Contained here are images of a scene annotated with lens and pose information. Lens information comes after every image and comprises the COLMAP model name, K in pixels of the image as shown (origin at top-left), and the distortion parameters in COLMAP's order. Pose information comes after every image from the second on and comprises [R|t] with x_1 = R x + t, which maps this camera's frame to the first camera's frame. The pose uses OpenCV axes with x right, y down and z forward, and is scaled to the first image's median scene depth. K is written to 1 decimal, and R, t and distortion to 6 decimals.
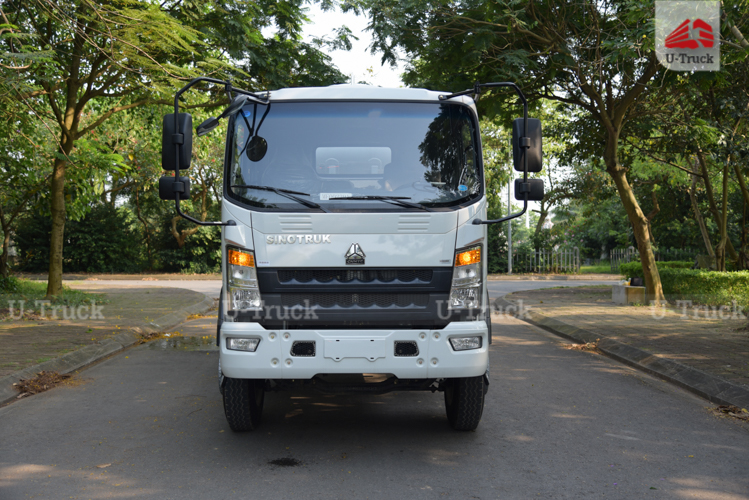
lens RADIAL K [[808.2, 0, 379.5], [0, 808.2, 248.5], [0, 0, 1]] dist [0.098159, 0.000000]
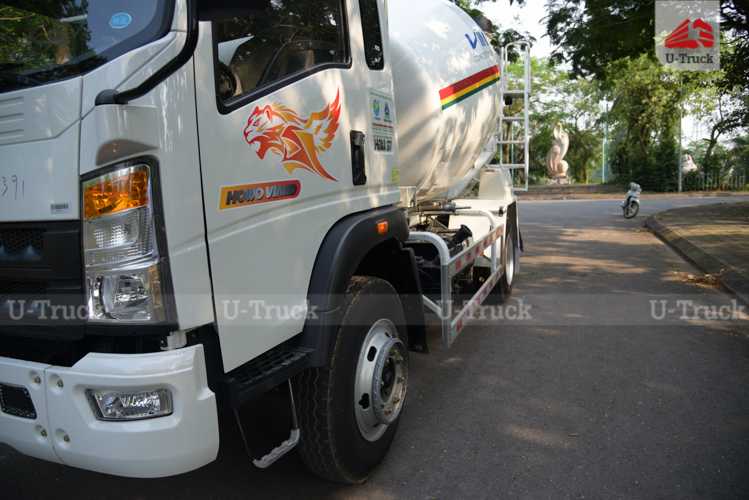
lens RADIAL K [[511.3, 0, 367.7], [0, 511.3, 251.0], [0, 0, 1]] dist [-0.112155, 0.049572]
pose [[0.906889, 0.015872, -0.421070, 0.319773], [0.043355, 0.990472, 0.130713, 0.011628], [0.419132, -0.136798, 0.897560, 0.823509]]
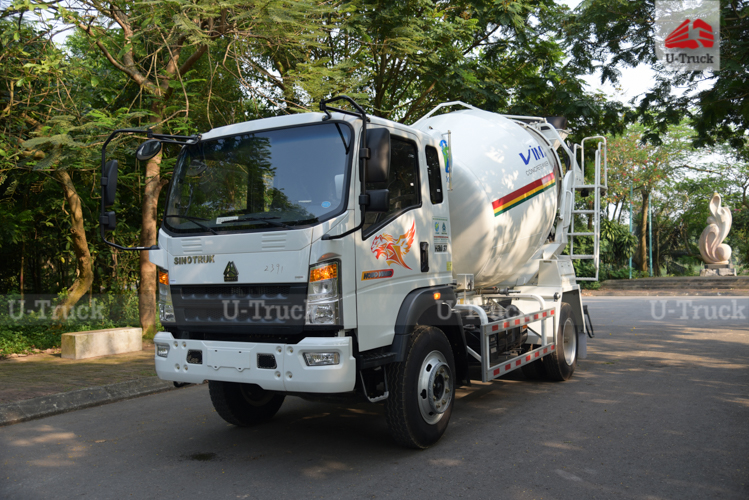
lens RADIAL K [[700.2, 0, 369.4], [0, 700.2, 248.1], [0, 0, 1]] dist [0.024919, 0.000000]
pose [[0.844671, -0.035496, -0.534108, 0.617929], [0.020607, 0.999216, -0.033817, 0.010437], [0.534889, 0.017558, 0.844740, 0.292933]]
